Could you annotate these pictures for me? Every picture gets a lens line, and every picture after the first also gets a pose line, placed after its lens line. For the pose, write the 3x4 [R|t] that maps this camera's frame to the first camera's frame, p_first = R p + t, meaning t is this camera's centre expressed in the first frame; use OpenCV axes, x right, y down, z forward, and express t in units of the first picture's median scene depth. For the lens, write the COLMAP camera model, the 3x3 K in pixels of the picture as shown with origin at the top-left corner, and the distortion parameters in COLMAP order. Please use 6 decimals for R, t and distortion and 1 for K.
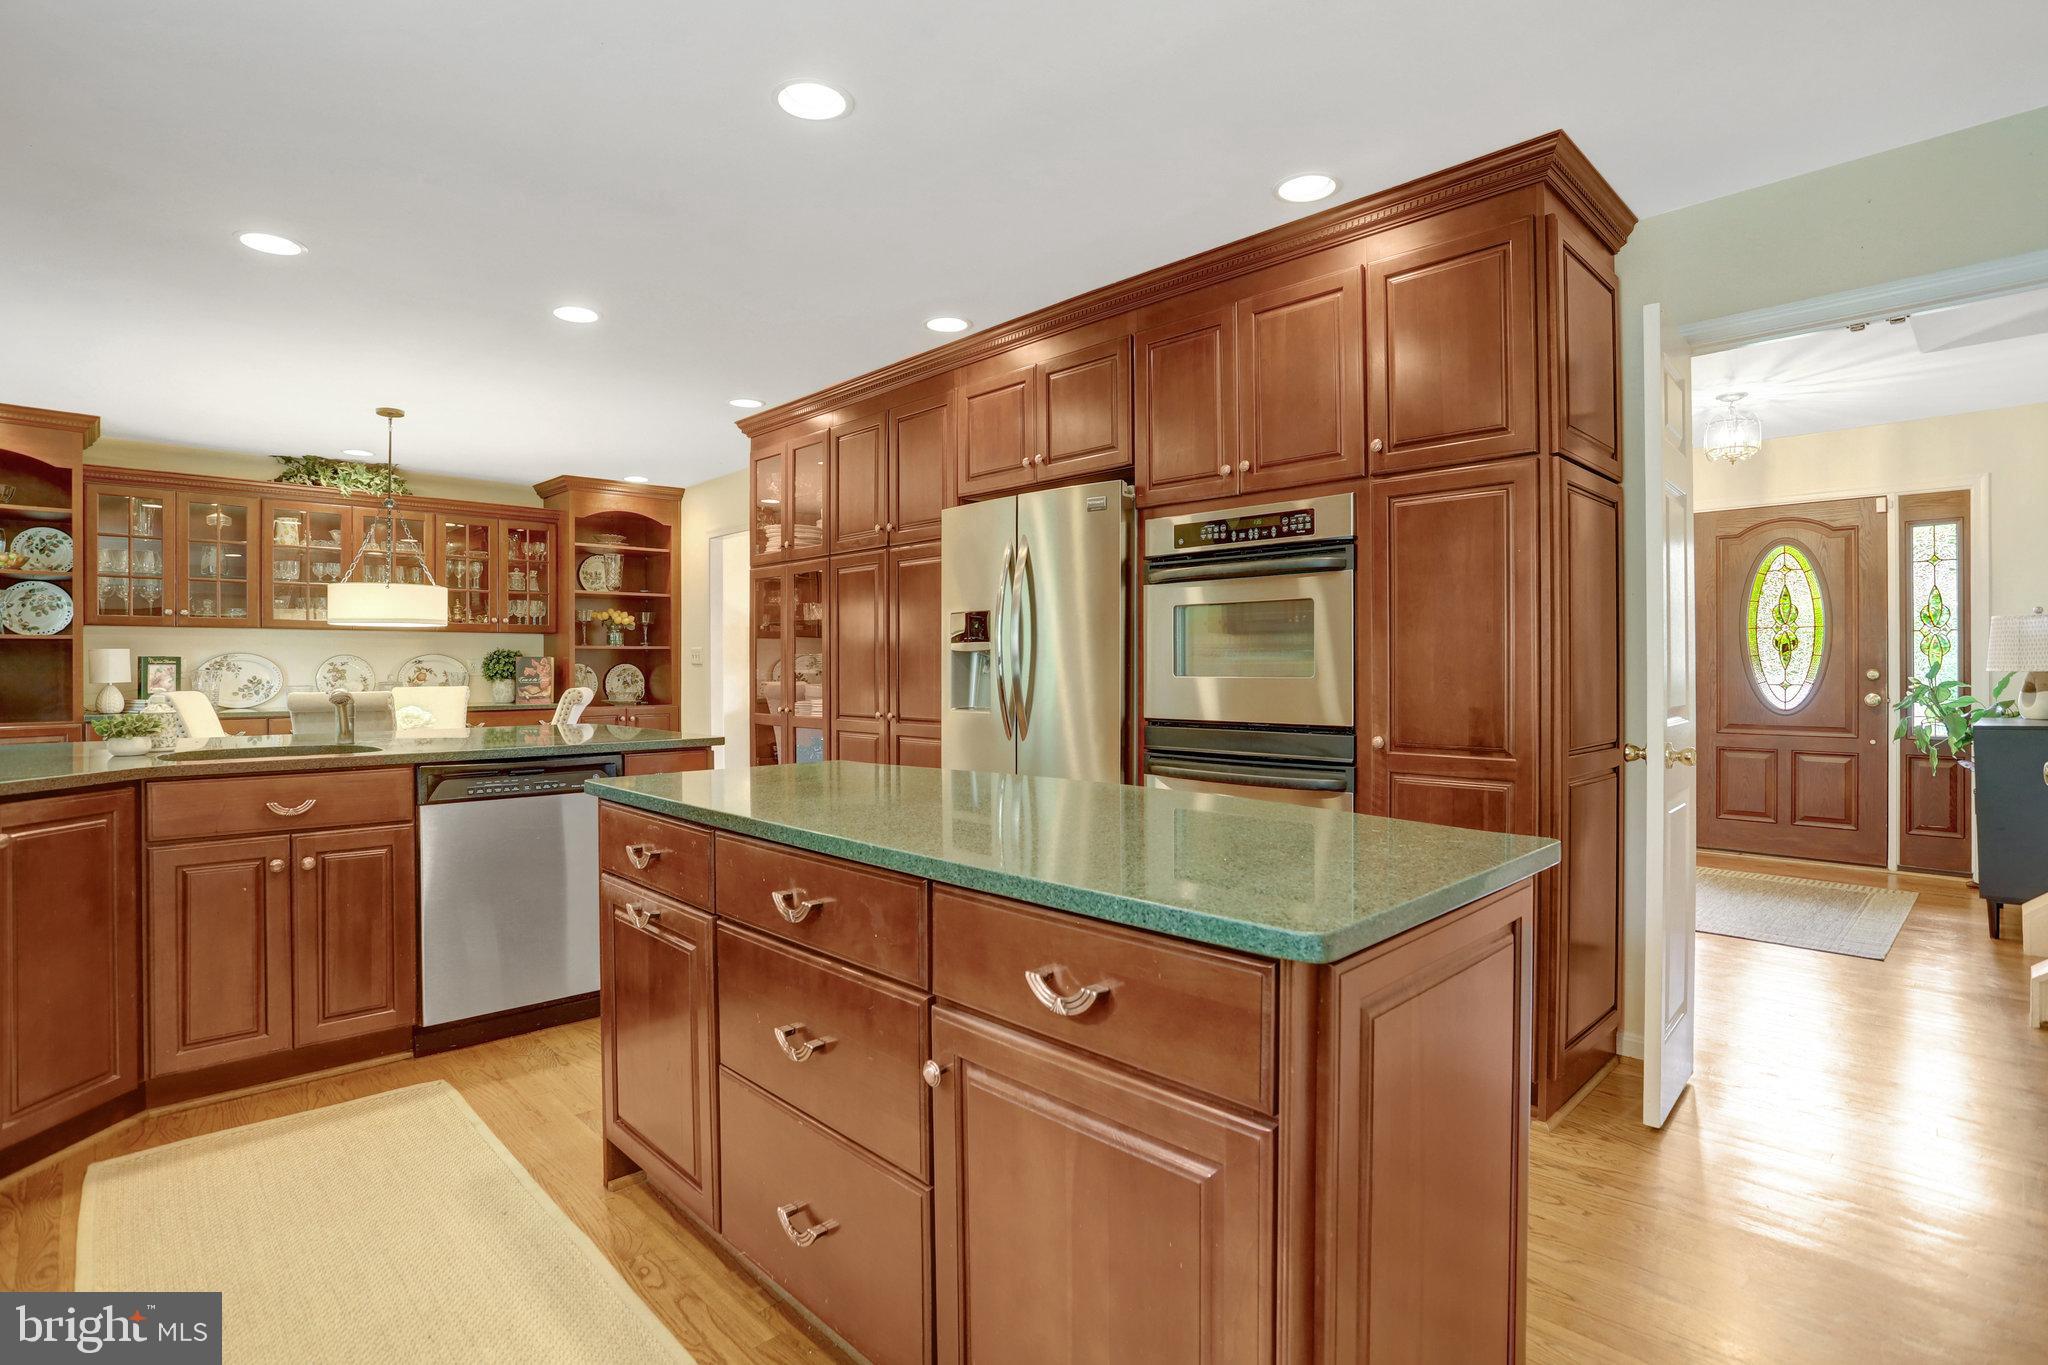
lens RADIAL K [[1000.3, 0, 1027.1], [0, 1000.3, 668.2], [0, 0, 1]] dist [-0.049814, 0.019029]
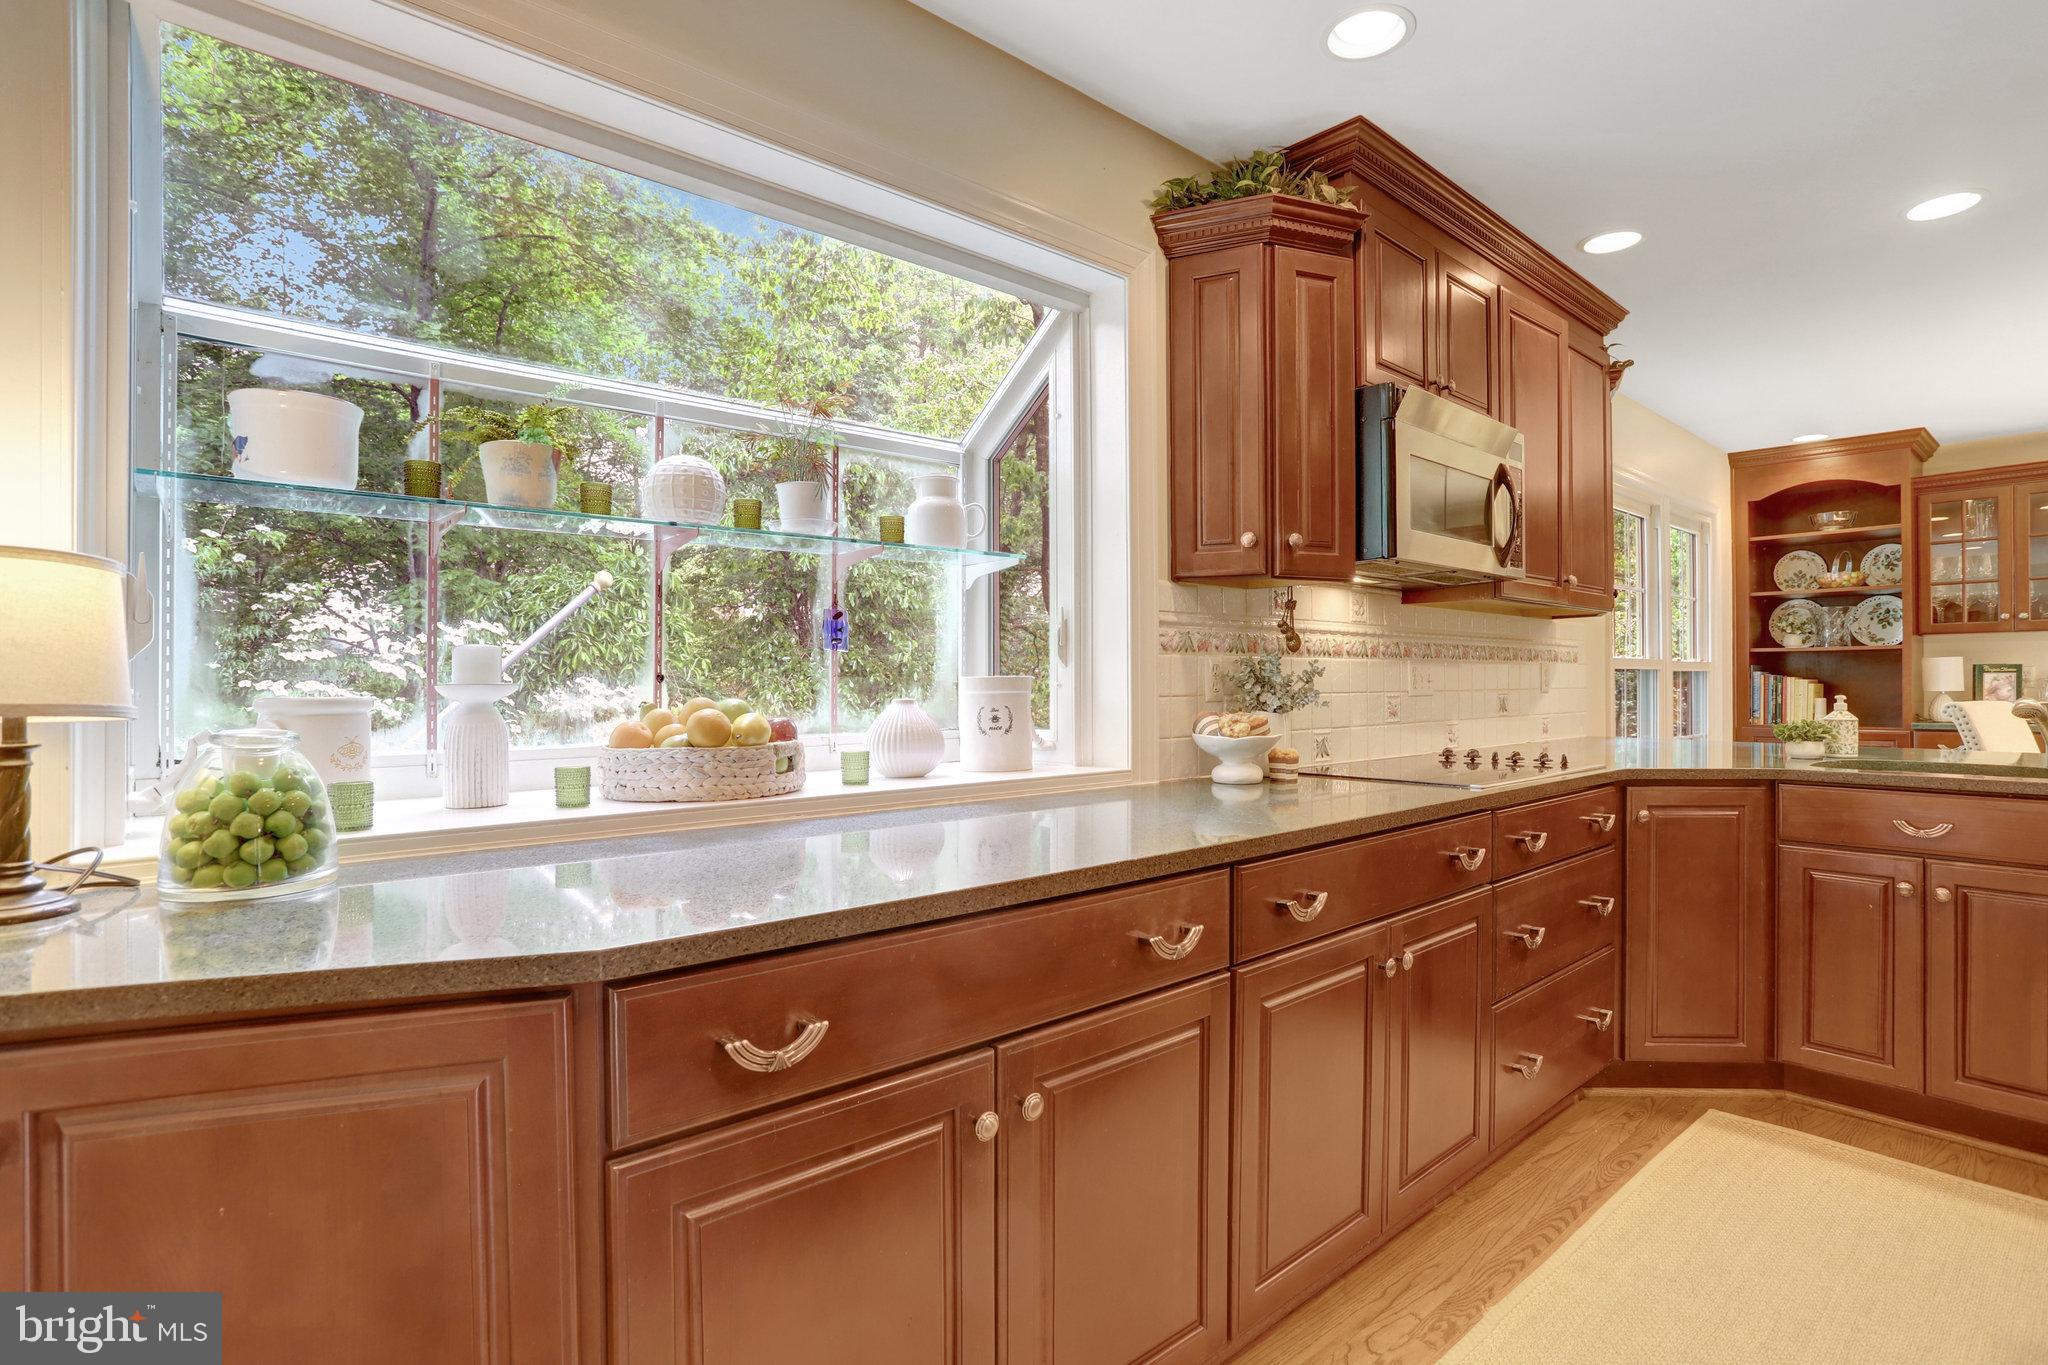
lens RADIAL K [[1000.3, 0, 1036.8], [0, 1000.3, 680.2], [0, 0, 1]] dist [-0.049814, 0.019029]
pose [[-0.039410, -0.001280, -0.999222, 0.153380], [0.005486, 0.999984, -0.001497, 0.000757], [0.999208, -0.005540, -0.039402, 0.173616]]
